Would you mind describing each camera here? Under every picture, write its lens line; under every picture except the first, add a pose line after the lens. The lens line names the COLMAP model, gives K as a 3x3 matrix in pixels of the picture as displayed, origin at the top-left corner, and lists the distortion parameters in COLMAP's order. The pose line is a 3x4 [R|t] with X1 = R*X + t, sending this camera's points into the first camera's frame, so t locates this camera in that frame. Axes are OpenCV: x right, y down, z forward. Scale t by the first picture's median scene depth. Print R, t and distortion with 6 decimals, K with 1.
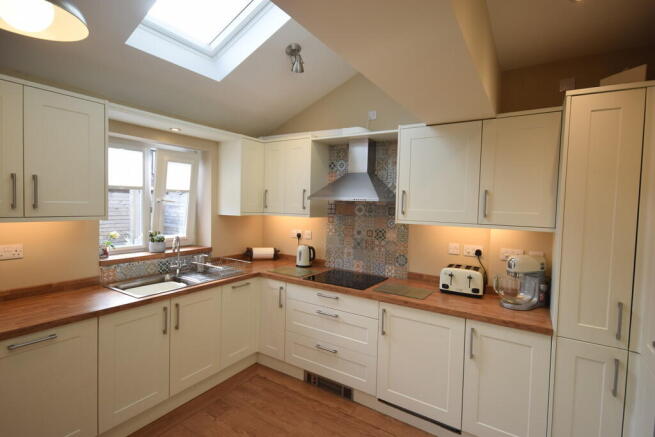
lens RADIAL K [[322.7, 0, 330.3], [0, 322.7, 216.3], [0, 0, 1]] dist [0.010123, 0.000596]
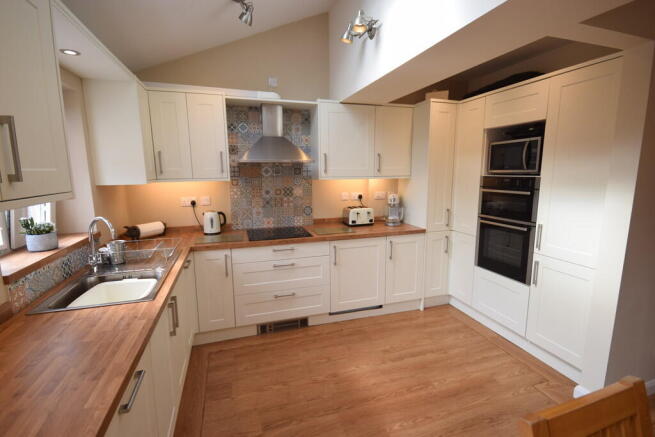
lens RADIAL K [[301.4, 0, 328.6], [0, 301.4, 216.5], [0, 0, 1]] dist [0.002156, -0.000456]
pose [[0.635699, -0.149462, 0.757329, -0.615547], [0.054208, 0.987298, 0.149345, -0.010668], [-0.770031, -0.053886, 0.635726, 0.204453]]
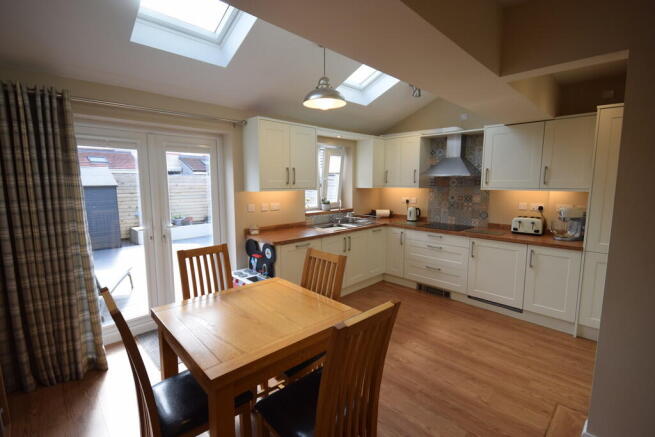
lens RADIAL K [[301.4, 0, 328.6], [0, 301.4, 216.5], [0, 0, 1]] dist [0.002156, -0.000456]
pose [[0.973619, 0.000022, -0.228181, -0.163390], [0.016773, 0.997288, 0.071662, 0.030158], [0.227564, -0.073599, 0.970978, -0.527647]]
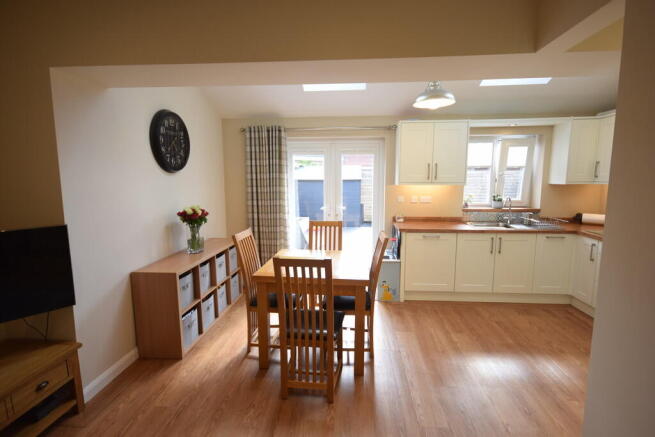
lens RADIAL K [[312.3, 0, 327.5], [0, 312.3, 218.5], [0, 0, 1]] dist [0.001857, 0.000409]
pose [[0.462932, 0.090280, -0.881784, 0.398965], [-0.020064, 0.995612, 0.091400, 0.040762], [0.886167, -0.024620, 0.462712, -0.392221]]
